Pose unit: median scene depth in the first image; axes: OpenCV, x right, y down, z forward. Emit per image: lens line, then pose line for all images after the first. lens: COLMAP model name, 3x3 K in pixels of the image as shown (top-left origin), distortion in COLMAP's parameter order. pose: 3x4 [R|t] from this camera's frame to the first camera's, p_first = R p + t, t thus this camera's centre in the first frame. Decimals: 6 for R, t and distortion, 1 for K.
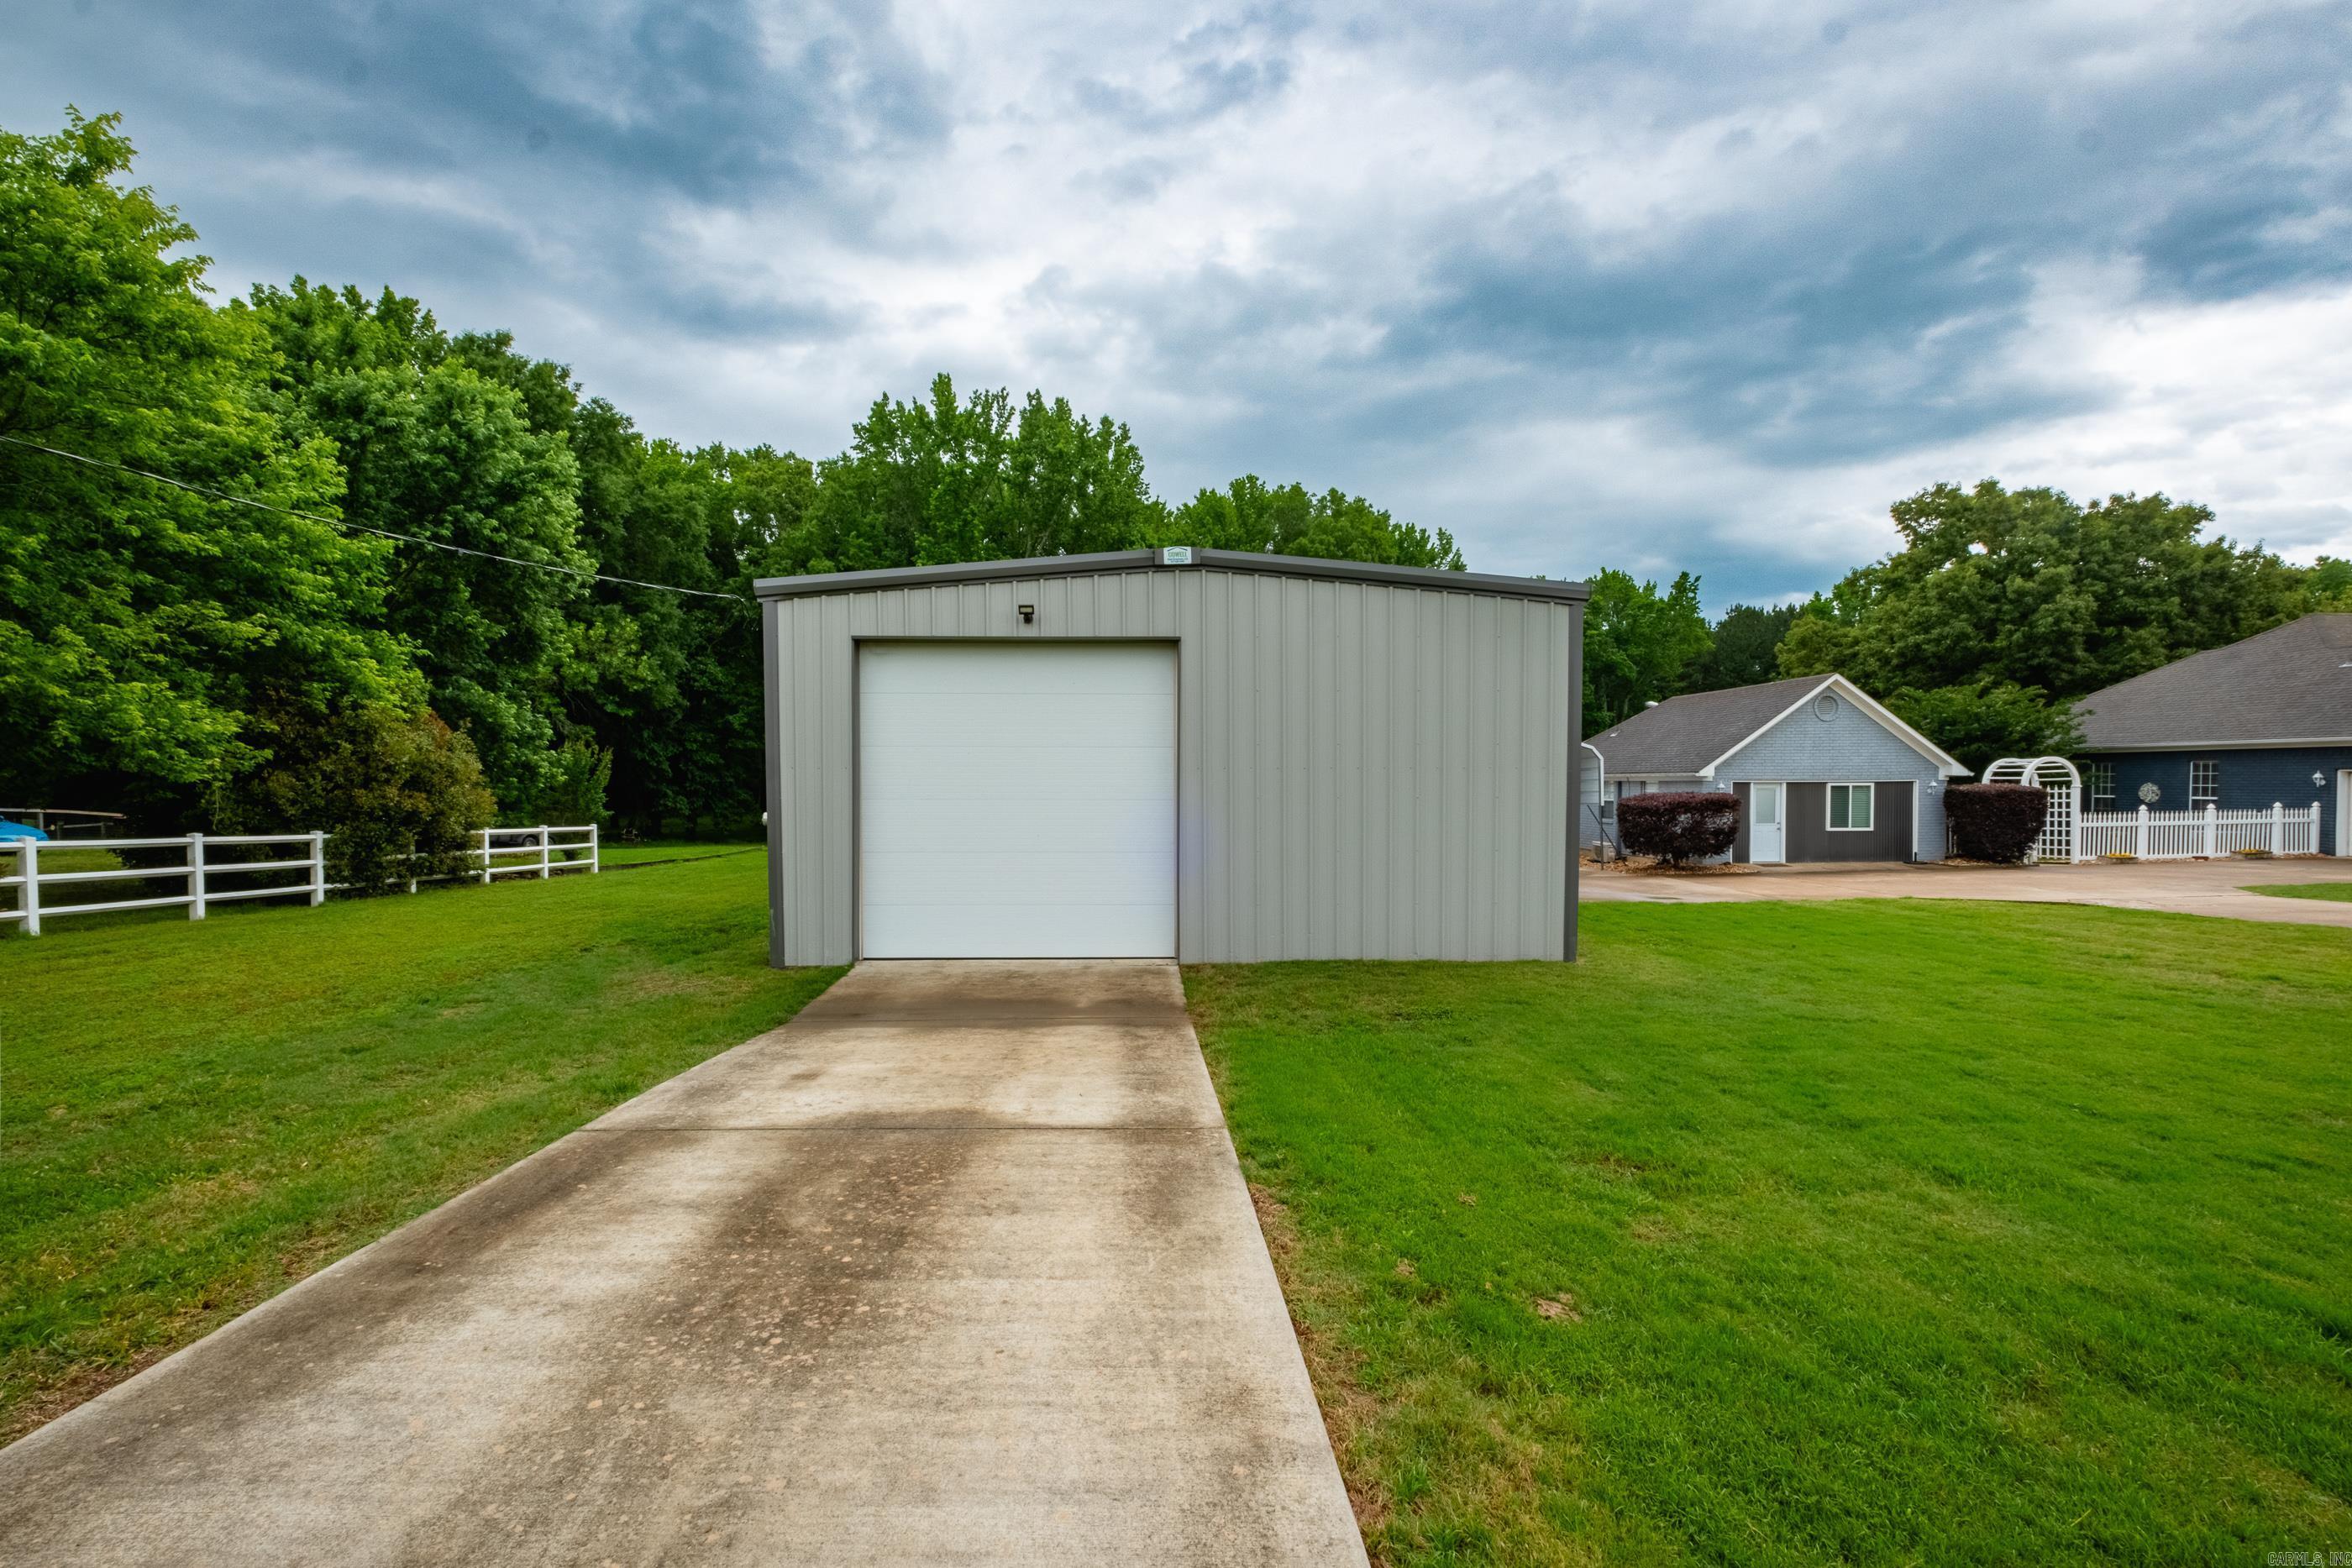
lens RADIAL K [[998.2, 0, 1172.1], [0, 998.2, 808.1], [0, 0, 1]] dist [-0.003403, -0.001783]
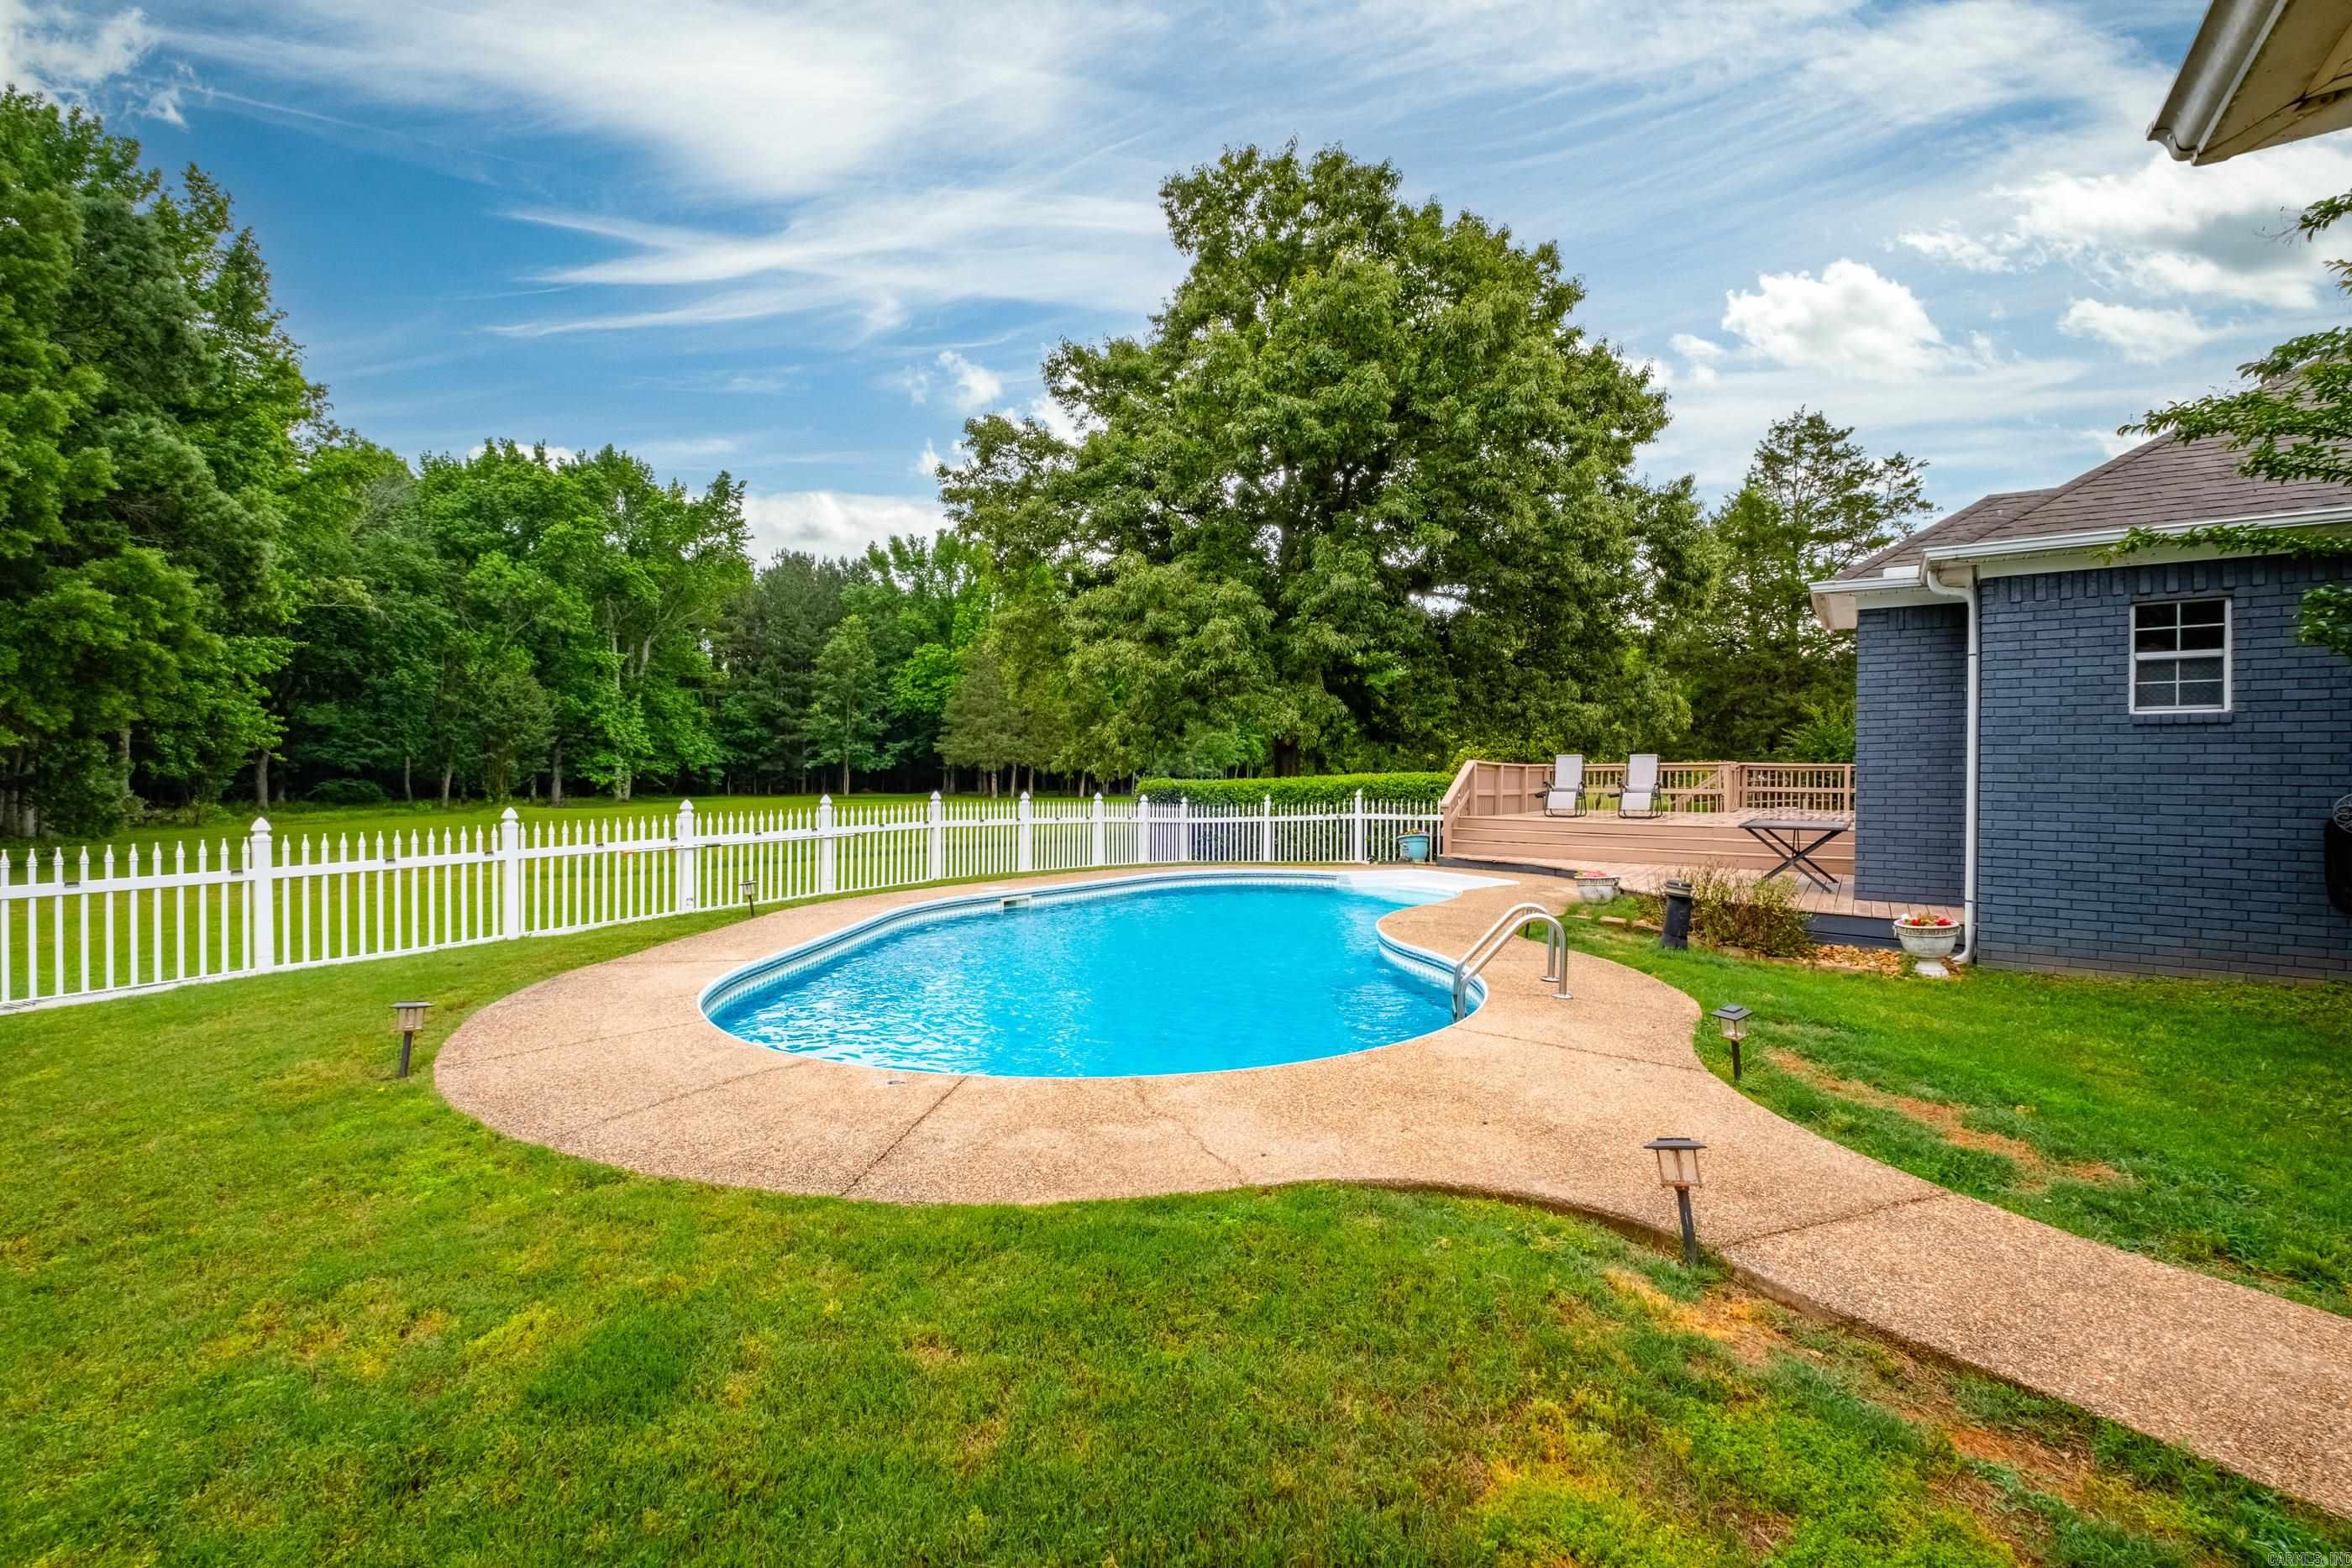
lens RADIAL K [[998.2, 0, 1193.0], [0, 998.2, 789.8], [0, 0, 1]] dist [-0.003403, -0.001783]
pose [[0.605757, -0.007615, 0.795613, 0.599120], [0.010119, 0.999947, 0.001866, -0.001898], [-0.795585, 0.006921, 0.605802, 1.241653]]
